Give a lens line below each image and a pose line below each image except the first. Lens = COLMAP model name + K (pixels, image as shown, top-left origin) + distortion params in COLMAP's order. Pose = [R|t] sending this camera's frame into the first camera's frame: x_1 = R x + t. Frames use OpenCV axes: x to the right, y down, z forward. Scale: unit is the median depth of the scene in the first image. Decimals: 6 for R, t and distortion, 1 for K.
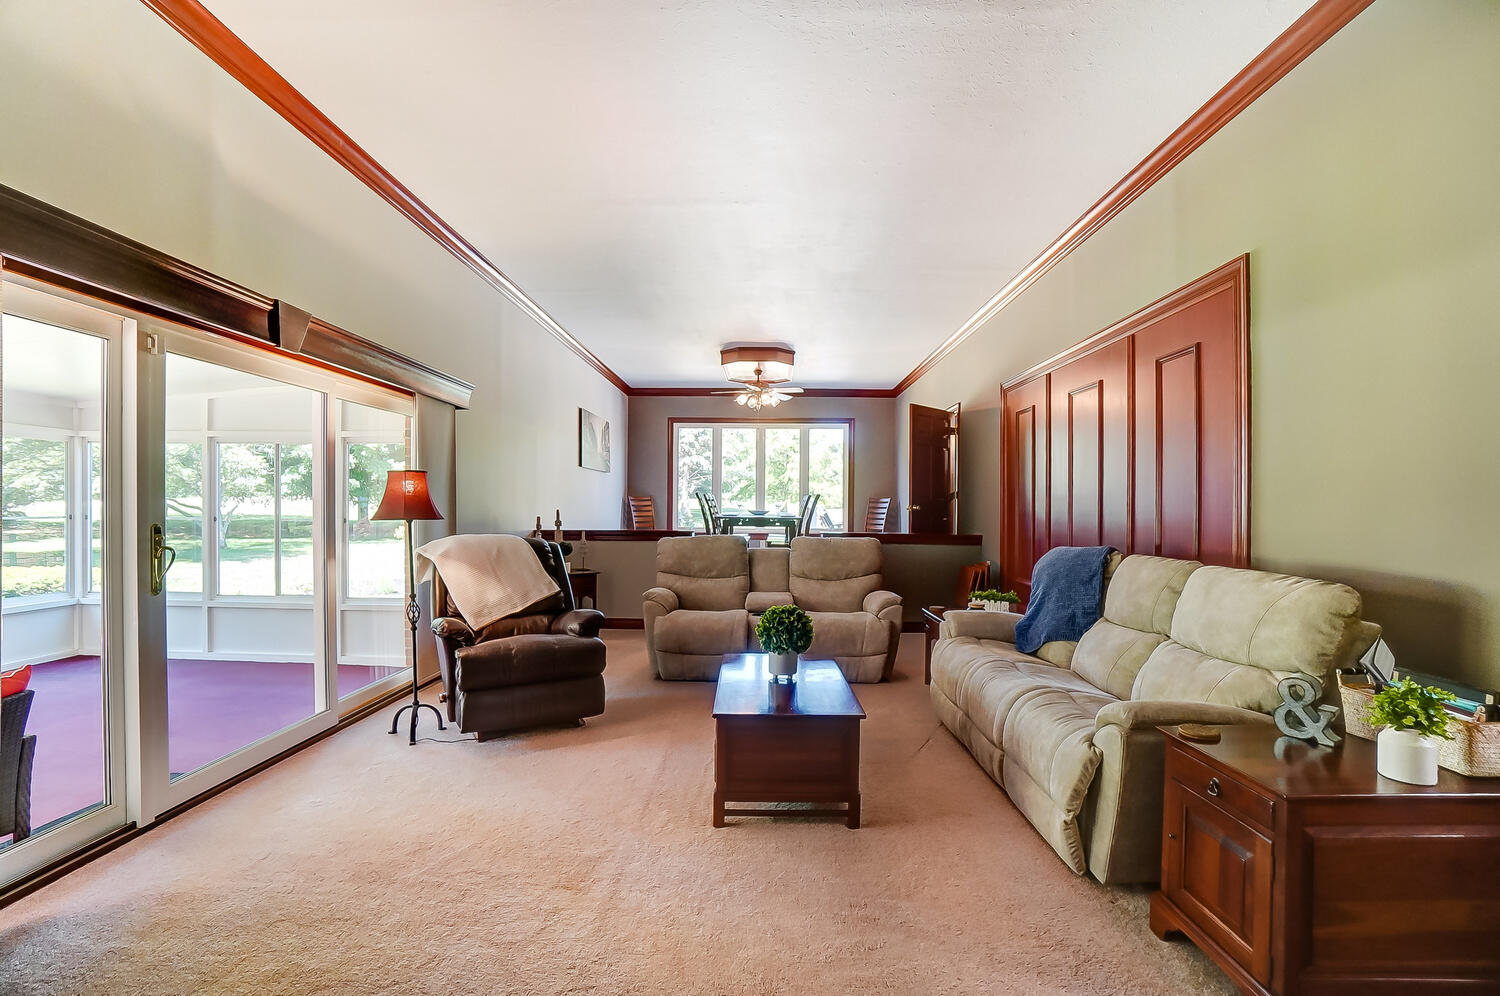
lens RADIAL K [[709.2, 0, 754.0], [0, 709.2, 509.9], [0, 0, 1]] dist [-0.003929, 0.000588]
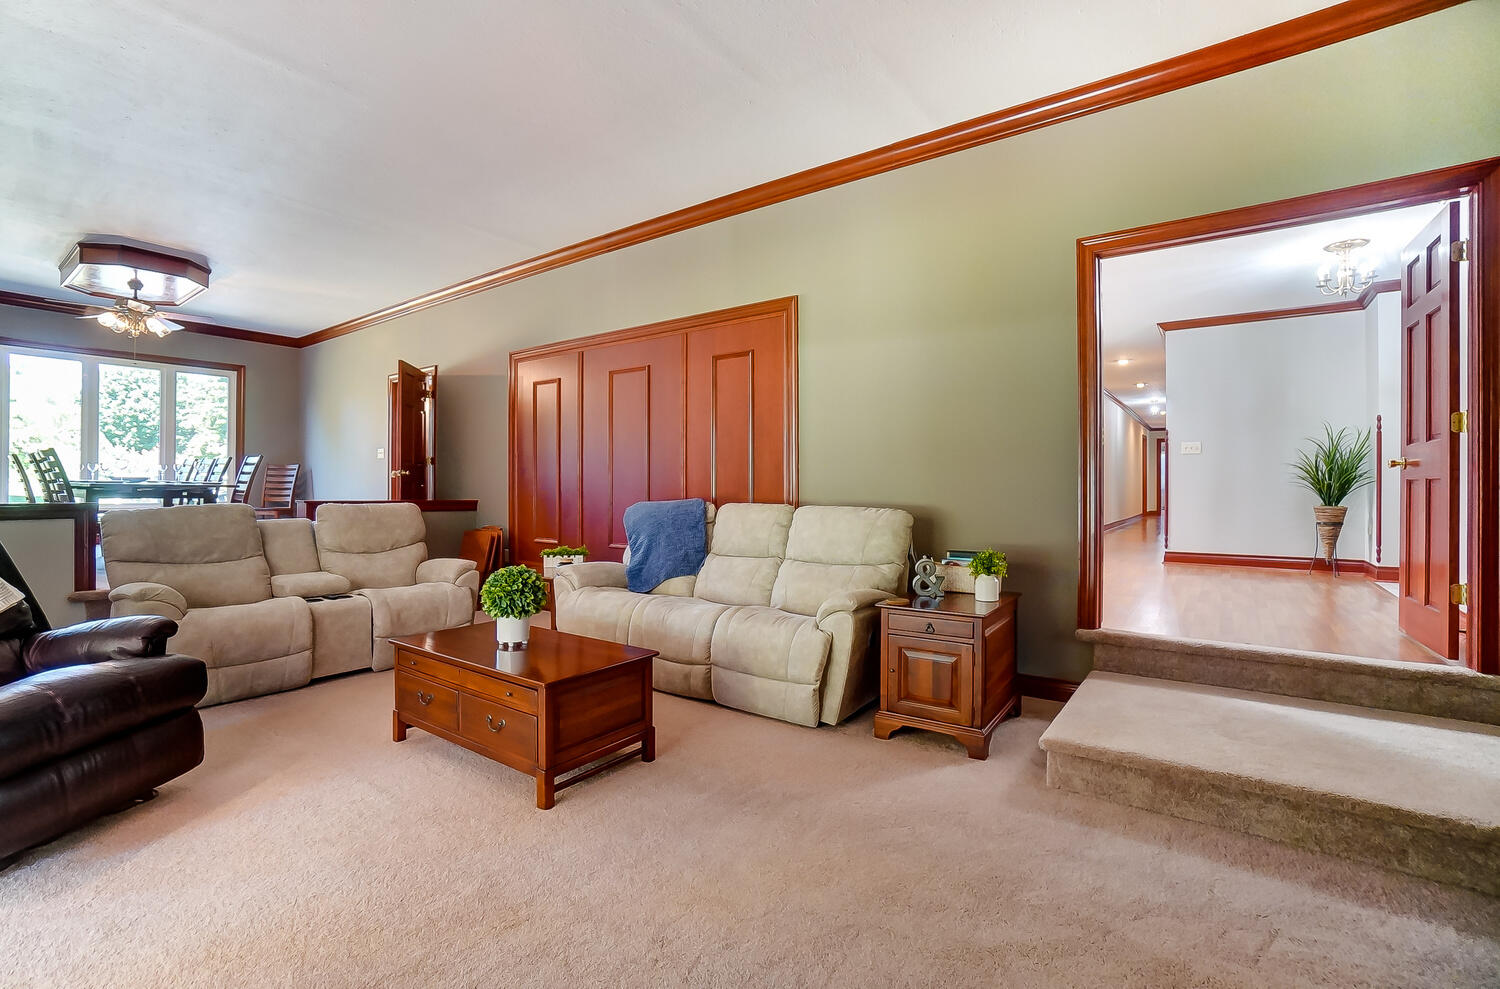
lens RADIAL K [[679.6, 0, 758.7], [0, 679.6, 481.1], [0, 0, 1]] dist [-0.008192, 0.003457]
pose [[0.581606, -0.000905, 0.813470, -0.299717], [0.005251, 0.999983, -0.002641, 0.016502], [-0.813453, 0.005807, 0.581601, 0.137750]]
